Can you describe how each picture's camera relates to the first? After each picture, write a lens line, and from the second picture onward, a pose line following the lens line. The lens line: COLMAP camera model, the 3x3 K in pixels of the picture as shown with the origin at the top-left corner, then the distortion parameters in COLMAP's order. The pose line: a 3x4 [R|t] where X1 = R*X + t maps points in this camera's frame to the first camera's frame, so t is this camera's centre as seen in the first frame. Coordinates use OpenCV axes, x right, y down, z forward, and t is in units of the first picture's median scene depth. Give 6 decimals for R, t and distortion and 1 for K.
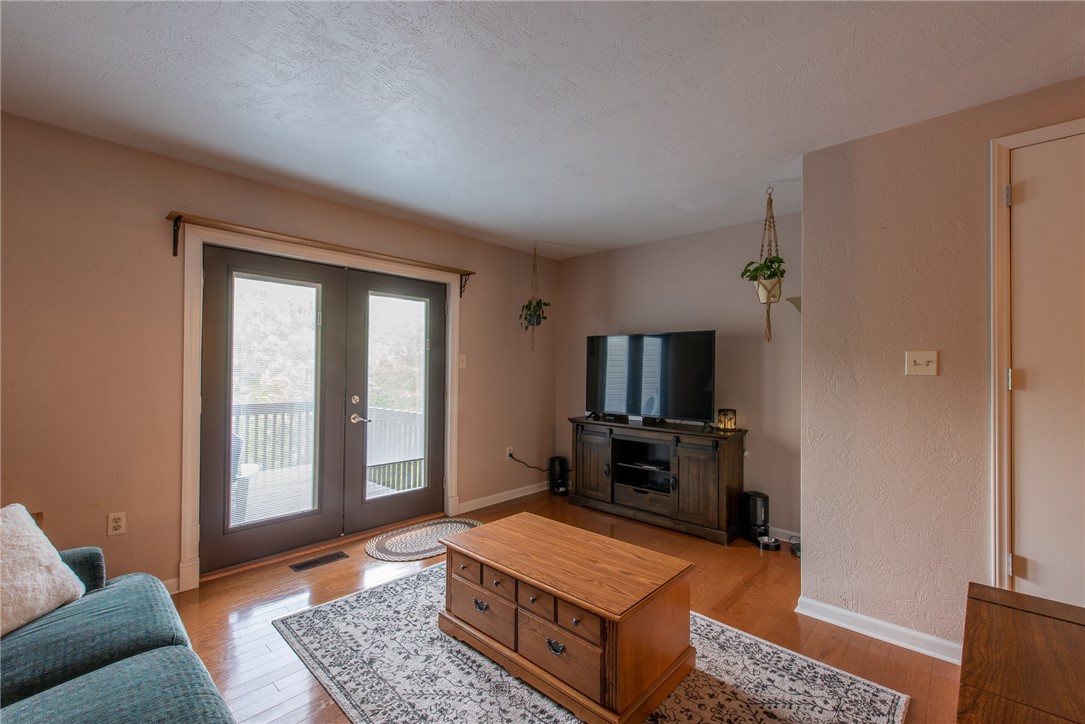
lens RADIAL K [[460.6, 0, 545.0], [0, 460.6, 364.1], [0, 0, 1]] dist [-0.002268, -0.000006]
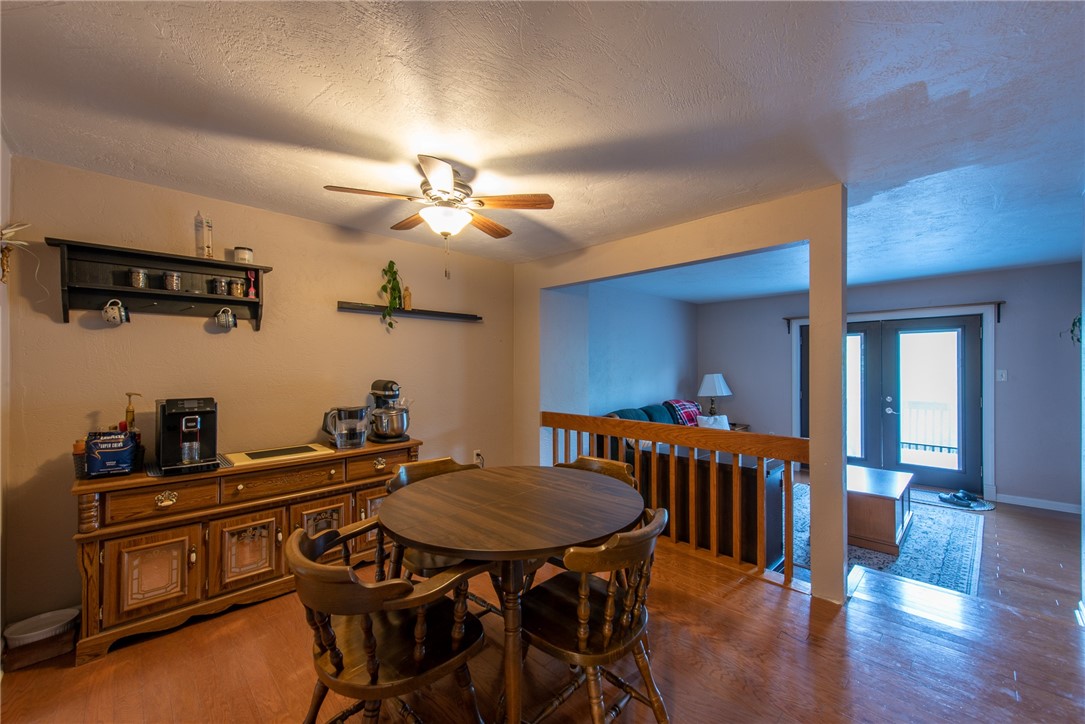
lens RADIAL K [[420.8, 0, 537.6], [0, 420.8, 364.7], [0, 0, 1]] dist [0.002305, 0.000036]
pose [[-0.062033, -0.008062, -0.998042, 1.247617], [0.013725, 0.999866, -0.008930, -0.053522], [0.997980, -0.014252, -0.061914, -0.172014]]
